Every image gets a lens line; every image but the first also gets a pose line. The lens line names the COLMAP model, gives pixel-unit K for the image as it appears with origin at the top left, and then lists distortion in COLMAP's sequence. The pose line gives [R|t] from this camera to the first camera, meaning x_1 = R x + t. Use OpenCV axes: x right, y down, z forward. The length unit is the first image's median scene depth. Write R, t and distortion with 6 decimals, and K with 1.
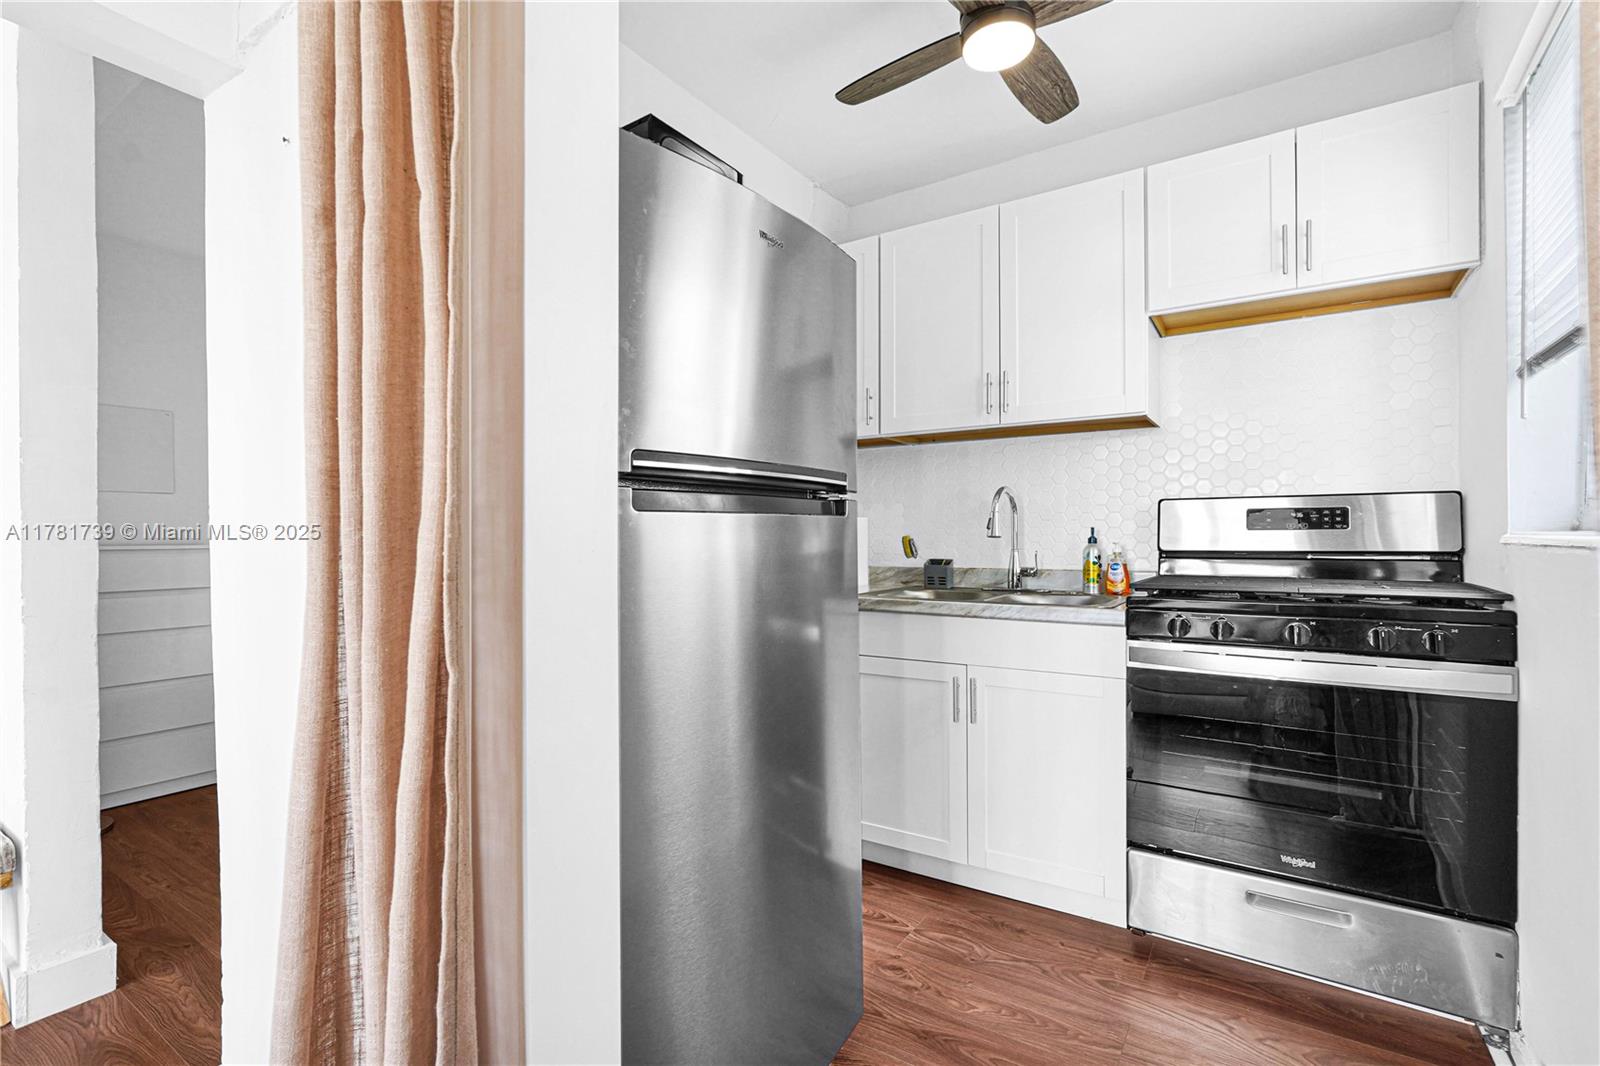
lens RADIAL K [[743.5, 0, 824.5], [0, 743.5, 536.1], [0, 0, 1]] dist [0.000463, 0.000386]
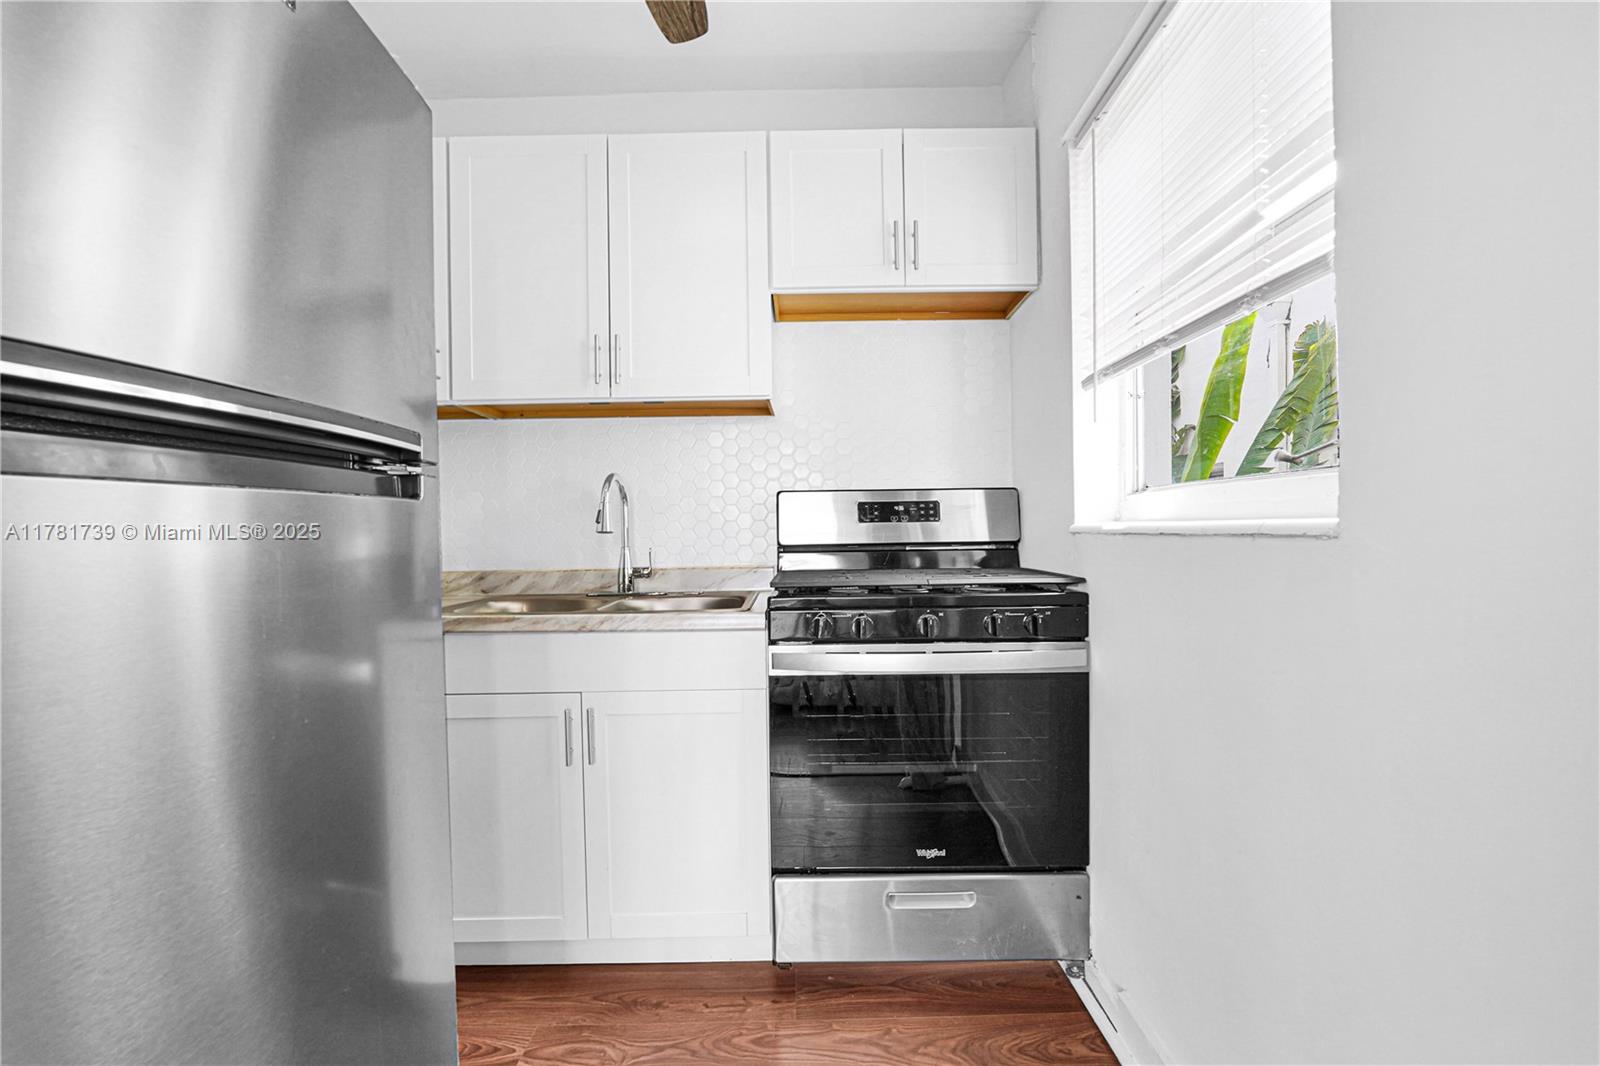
lens RADIAL K [[749.7, 0, 814.8], [0, 749.7, 540.6], [0, 0, 1]] dist [-0.019754, 0.009735]
pose [[0.851233, -0.014983, 0.524574, -0.014384], [0.010672, 0.999880, 0.011241, 0.003862], [-0.524679, -0.003971, 0.851291, 0.185508]]
